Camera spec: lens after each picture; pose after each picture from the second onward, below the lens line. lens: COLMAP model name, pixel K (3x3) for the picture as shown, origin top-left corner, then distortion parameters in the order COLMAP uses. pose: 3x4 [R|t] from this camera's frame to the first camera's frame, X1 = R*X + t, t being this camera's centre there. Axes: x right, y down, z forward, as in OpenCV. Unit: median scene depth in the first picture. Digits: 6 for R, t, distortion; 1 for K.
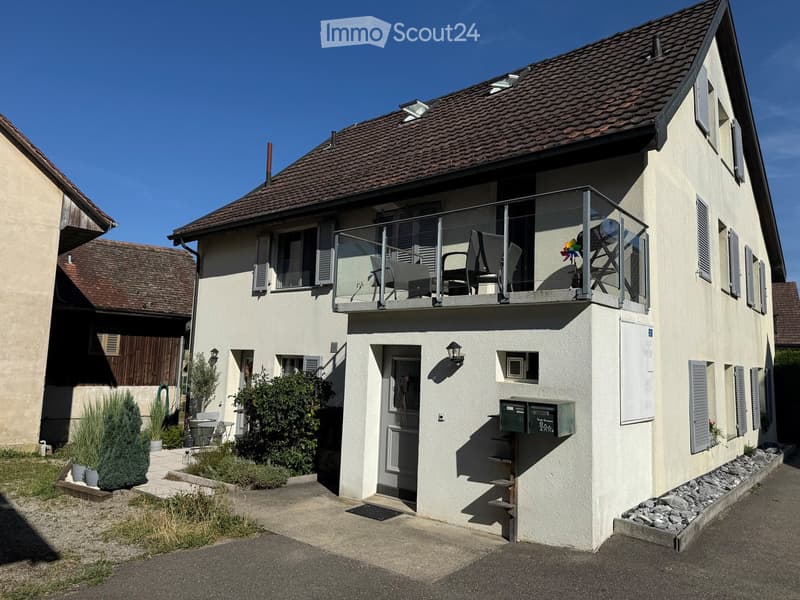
lens RADIAL K [[568.0, 0, 400.0], [0, 568.0, 300.0], [0, 0, 1]] dist [0.100163, -0.177083]
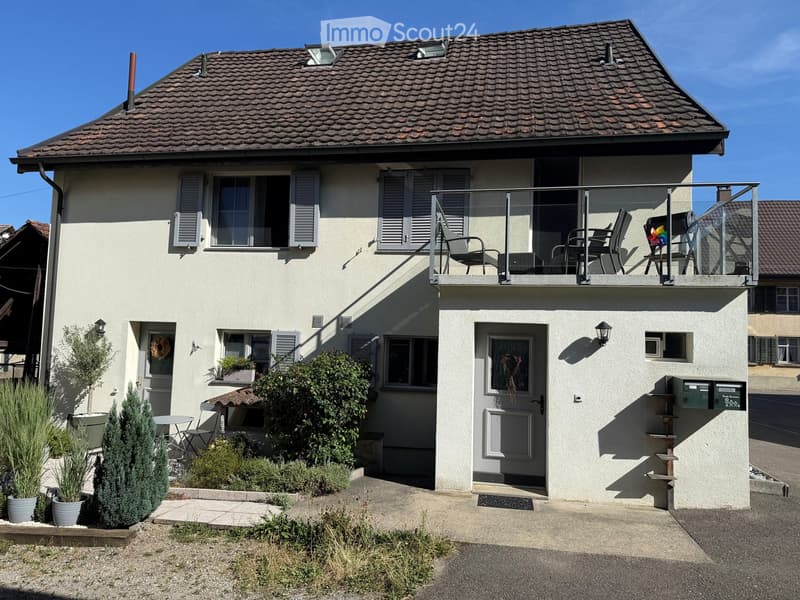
lens RADIAL K [[568.0, 0, 400.0], [0, 568.0, 300.0], [0, 0, 1]] dist [0.100163, -0.177083]
pose [[0.866478, 0.025931, 0.498542, -0.466354], [-0.054538, 0.997590, 0.042899, 0.007993], [-0.496228, -0.064361, 0.865804, 0.209283]]
